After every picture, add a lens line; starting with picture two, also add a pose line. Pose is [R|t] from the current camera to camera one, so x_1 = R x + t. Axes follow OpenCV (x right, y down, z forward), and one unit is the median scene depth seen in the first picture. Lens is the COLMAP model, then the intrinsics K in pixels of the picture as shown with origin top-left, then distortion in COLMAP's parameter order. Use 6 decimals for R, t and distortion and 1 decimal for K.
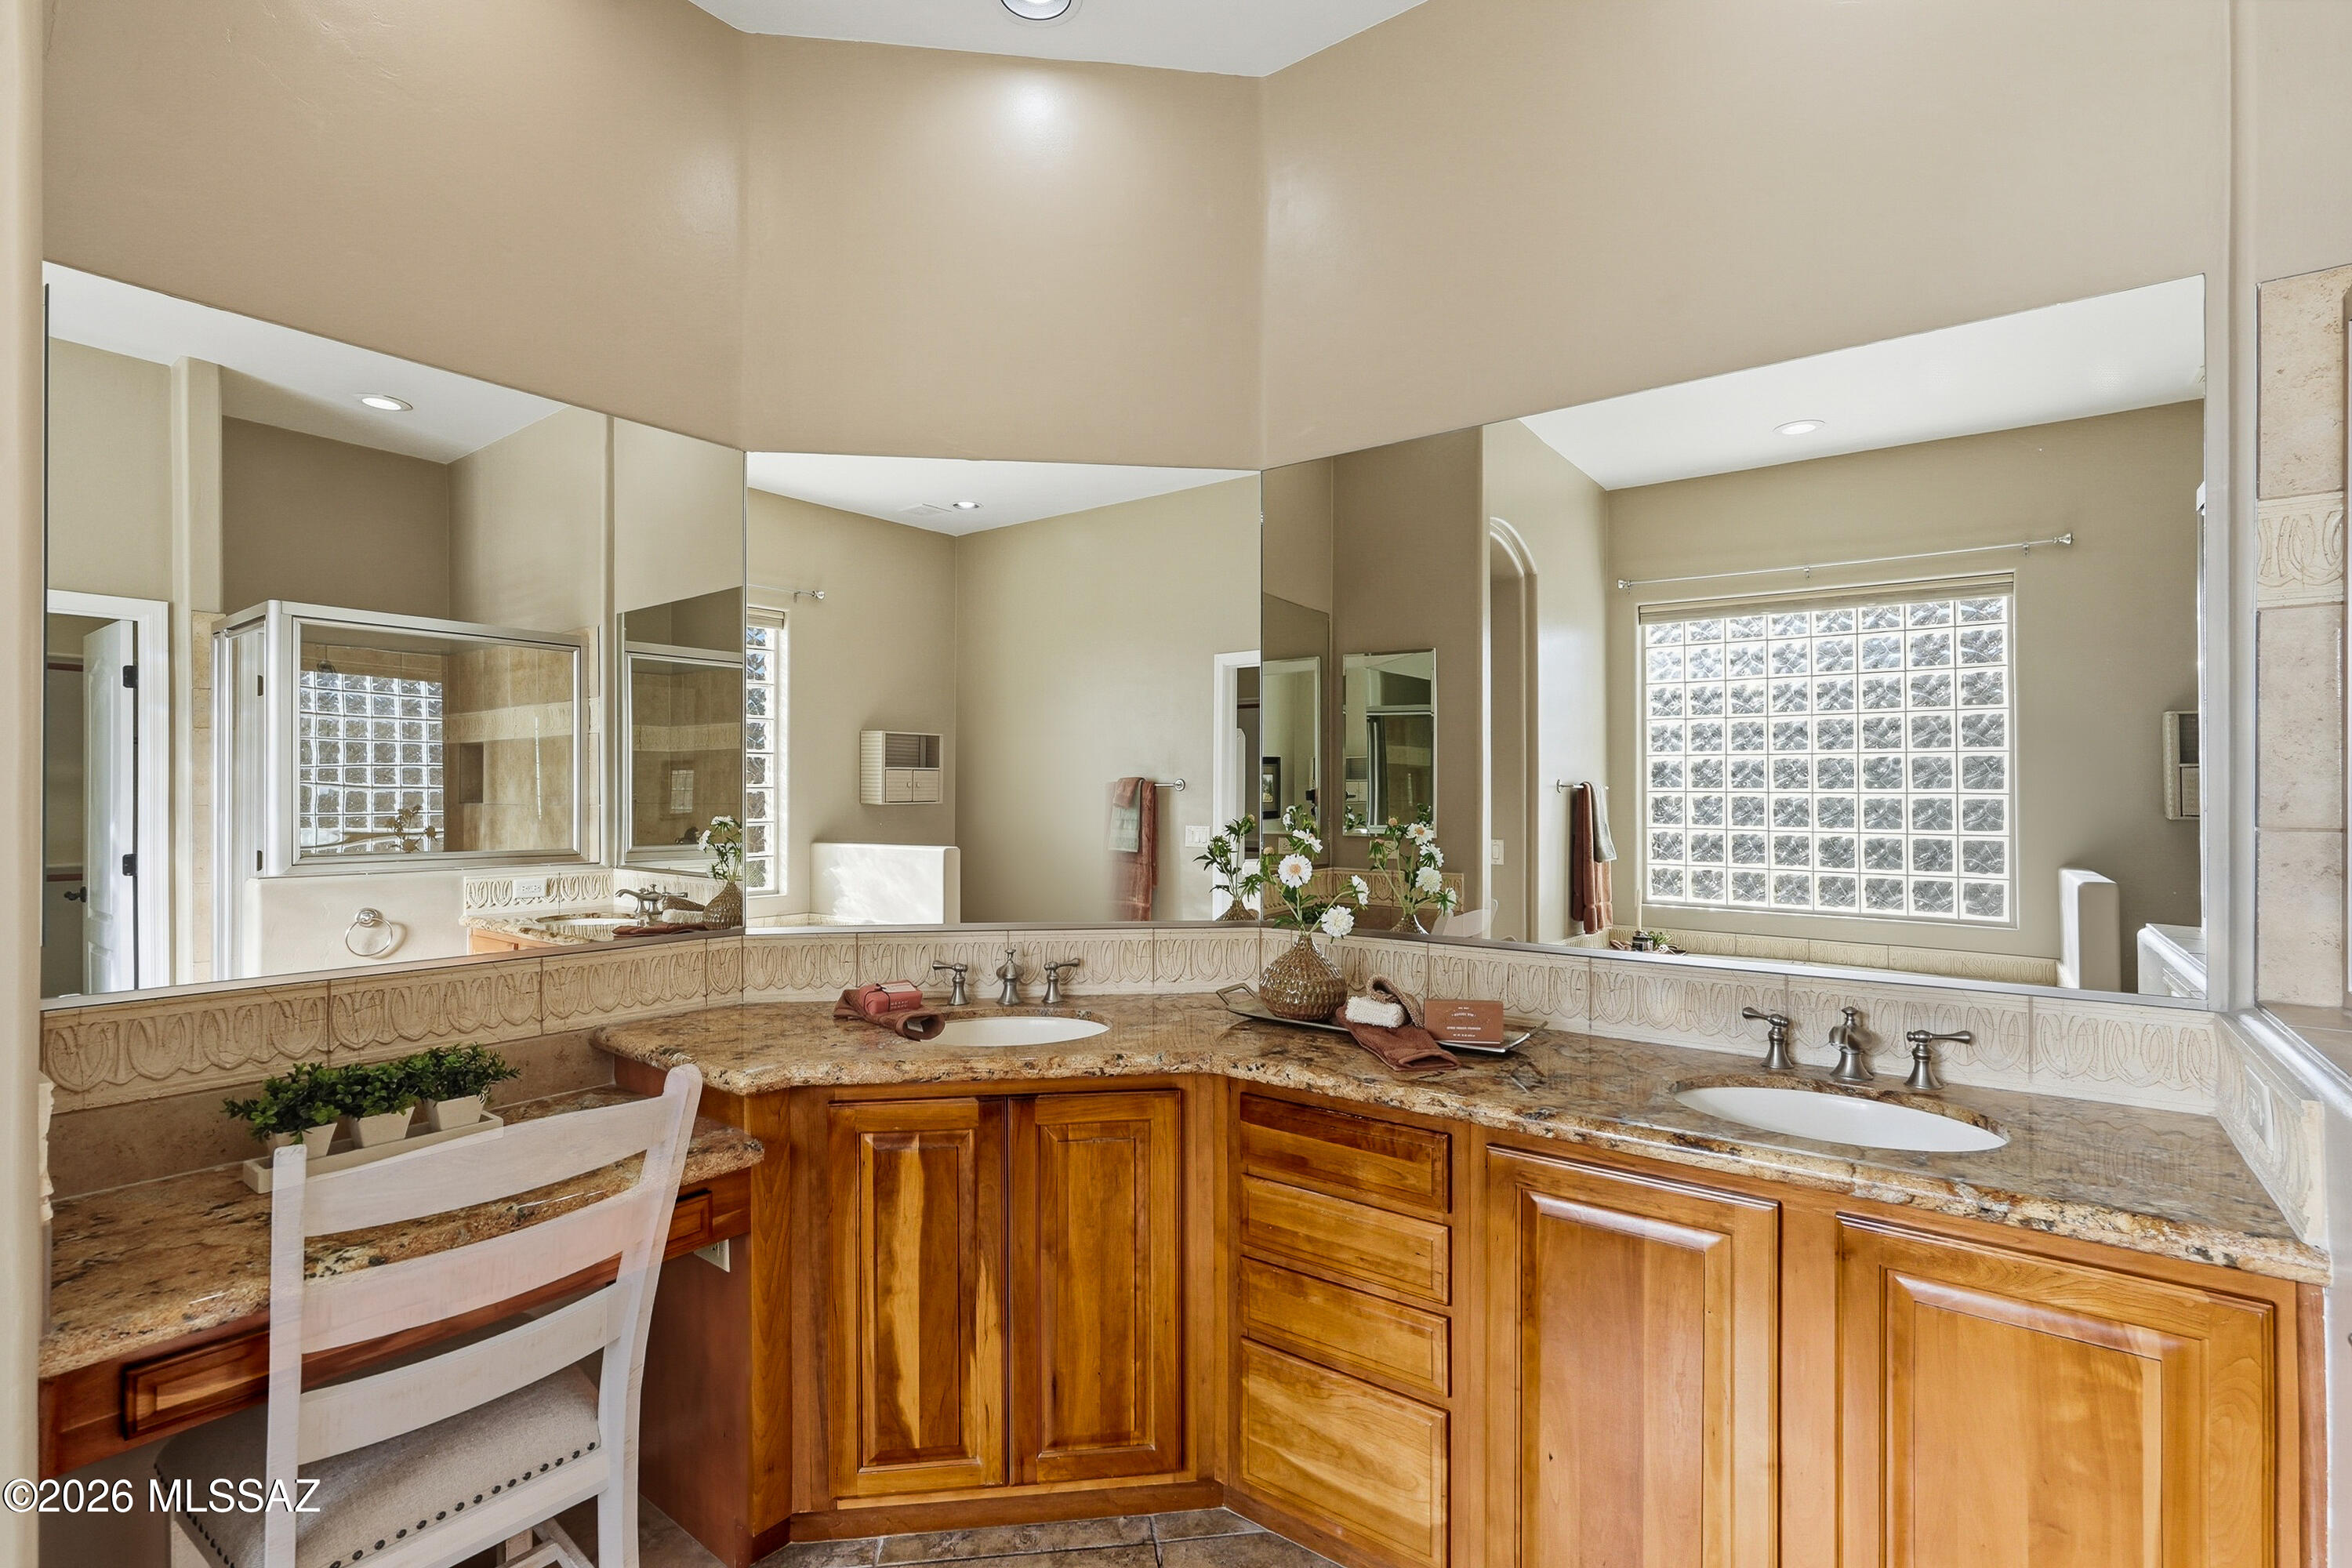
lens RADIAL K [[1078.5, 0, 1176.0], [0, 1078.5, 784.0], [0, 0, 1]] dist [0.002580, 0.000419]
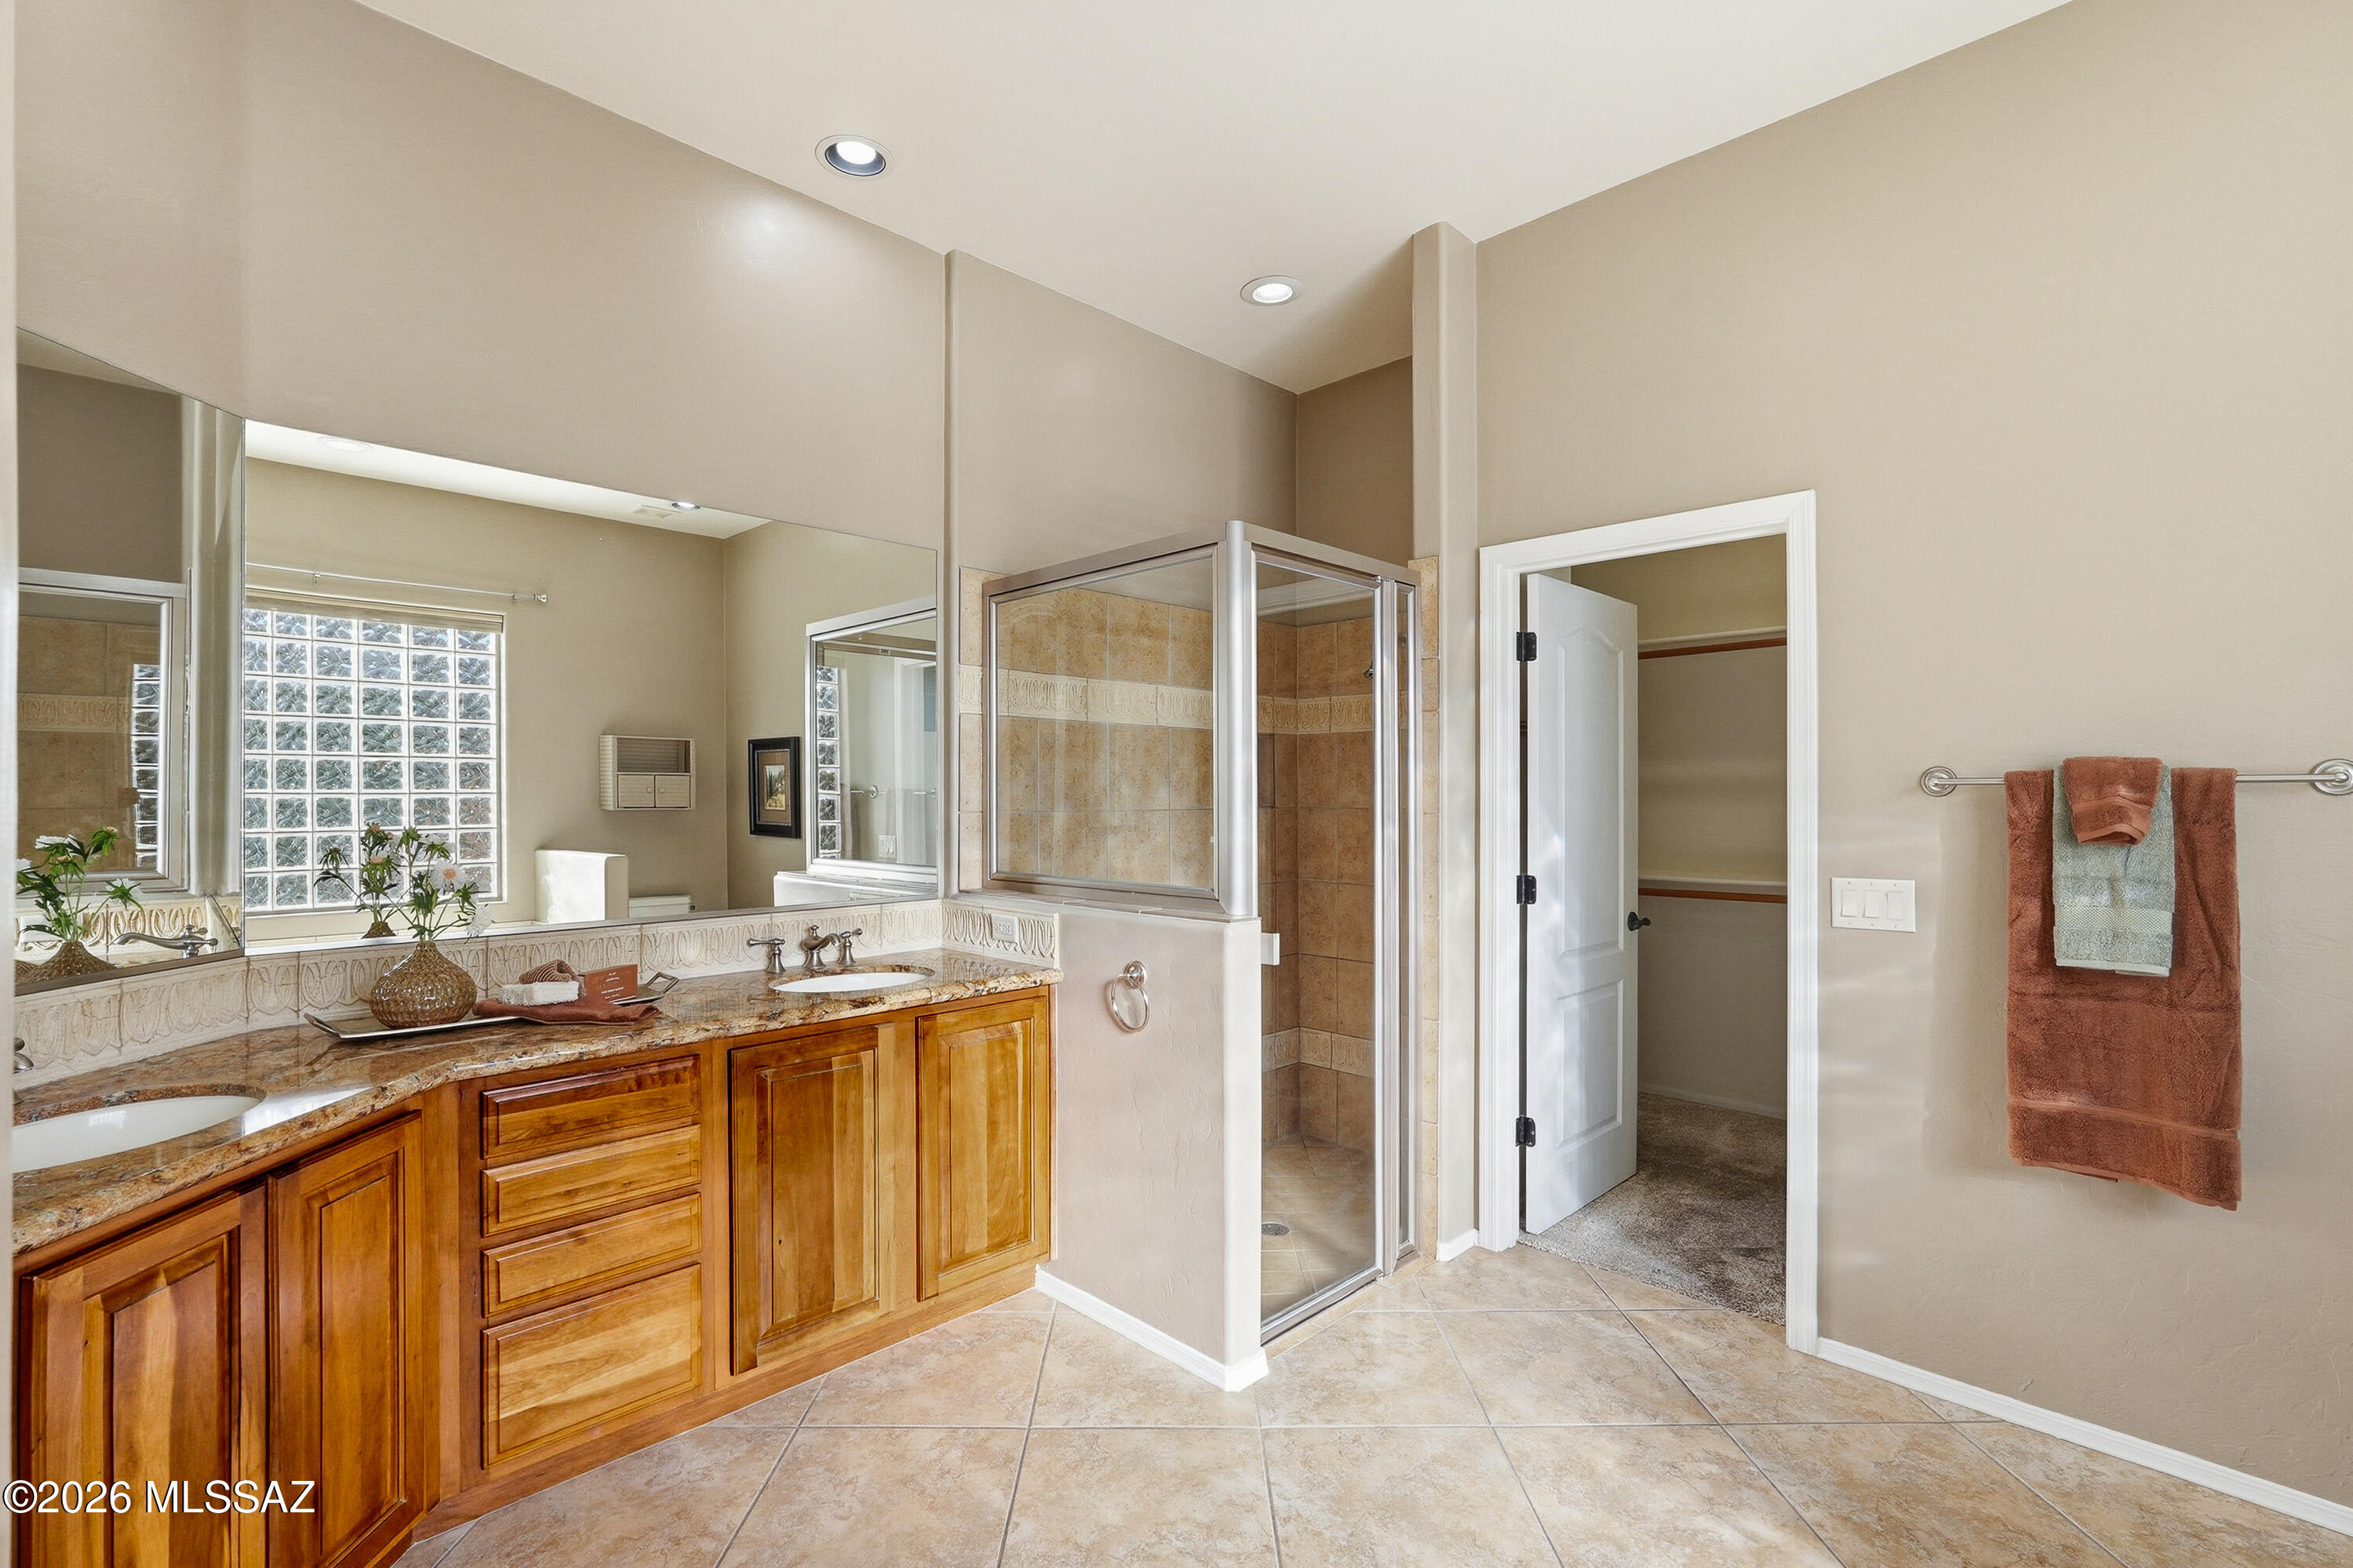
lens RADIAL K [[1029.9, 0, 1169.2], [0, 1029.9, 788.6], [0, 0, 1]] dist [-0.024063, 0.011571]
pose [[0.135045, 0.004456, 0.990829, -0.813661], [-0.009384, 0.999951, -0.003218, -0.001194], [-0.990795, -0.008864, 0.135080, 0.236958]]
